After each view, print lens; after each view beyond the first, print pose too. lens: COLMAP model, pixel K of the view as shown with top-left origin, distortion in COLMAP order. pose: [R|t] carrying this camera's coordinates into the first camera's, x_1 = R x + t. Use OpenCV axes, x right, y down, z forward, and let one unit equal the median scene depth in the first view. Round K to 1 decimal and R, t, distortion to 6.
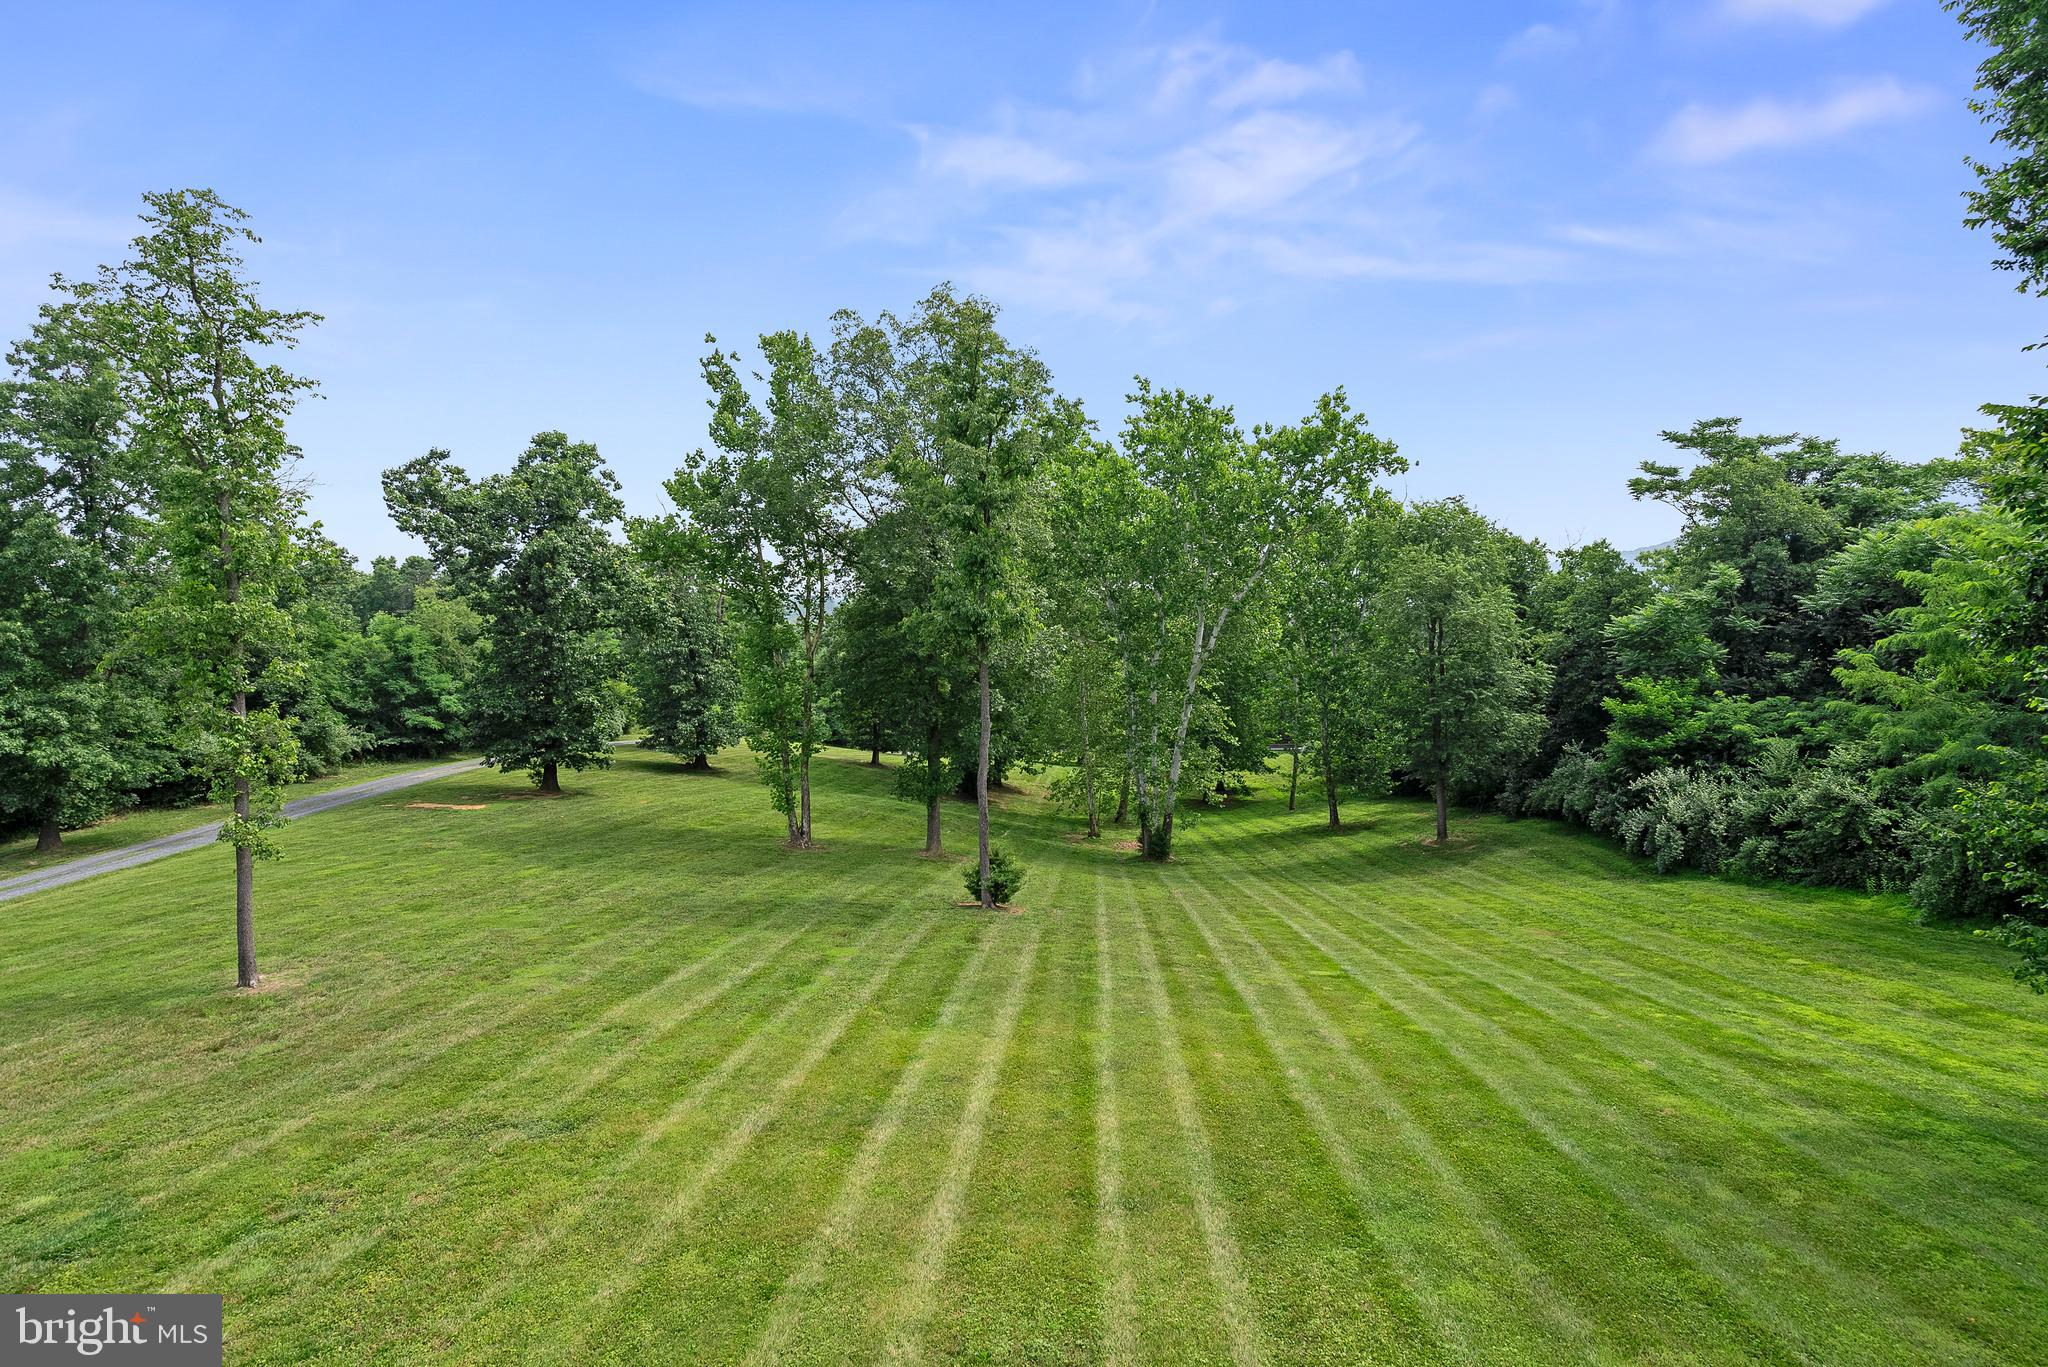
lens RADIAL K [[980.8, 0, 1030.5], [0, 980.8, 664.0], [0, 0, 1]] dist [-0.000335, 0.000574]
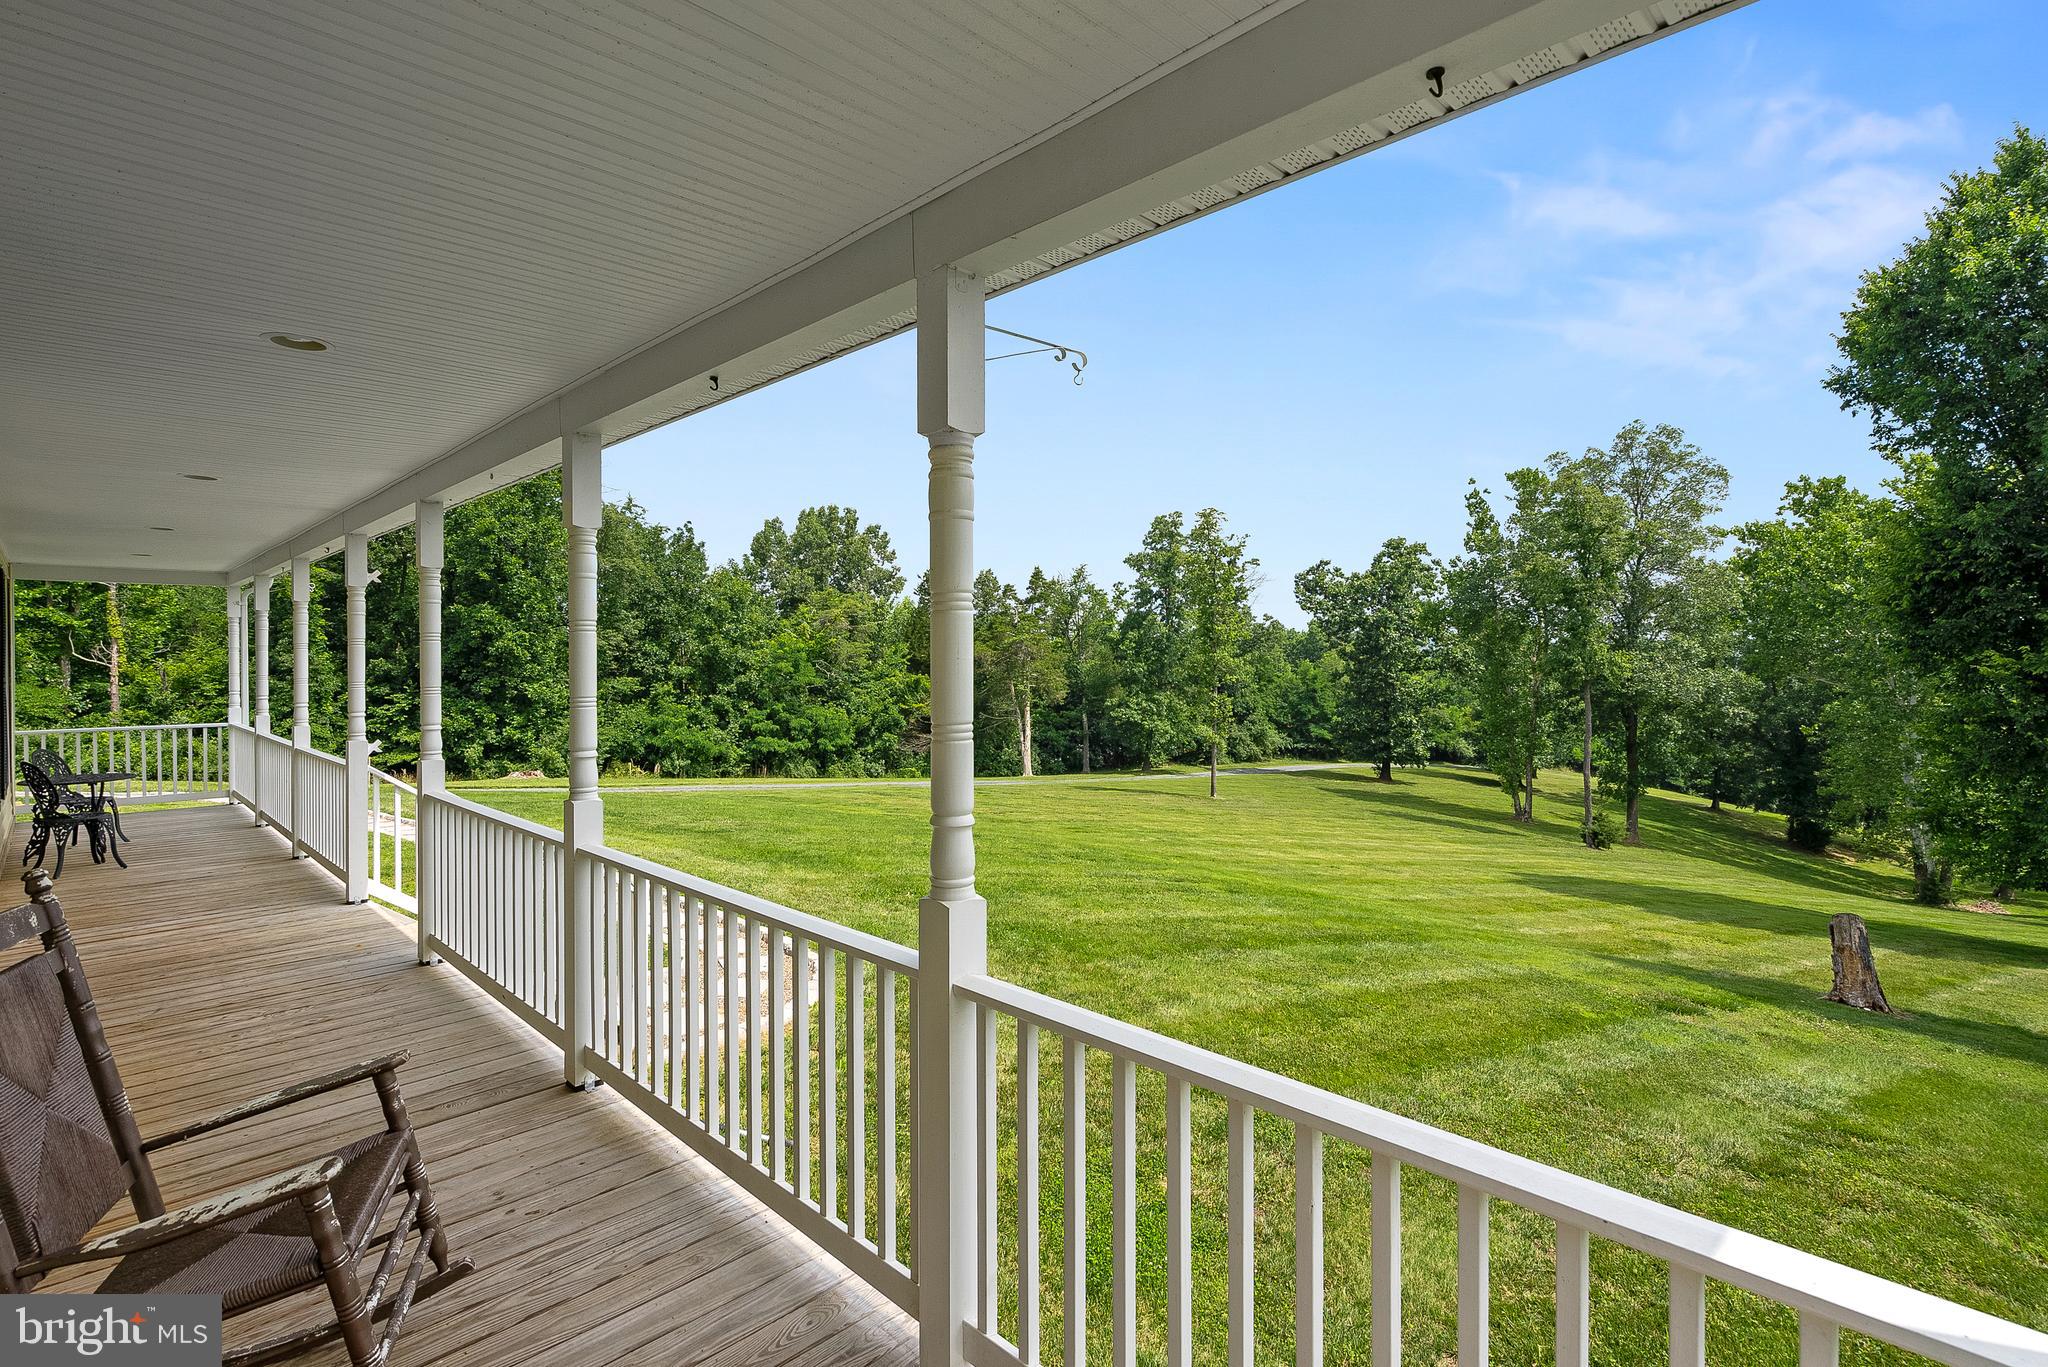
lens RADIAL K [[980.8, 0, 1030.5], [0, 980.8, 664.0], [0, 0, 1]] dist [-0.000335, 0.000574]
pose [[0.636646, 0.007556, -0.771119, 0.339160], [-0.046987, 0.998474, -0.029009, 0.024695], [0.769723, 0.054702, 0.636030, -0.397610]]
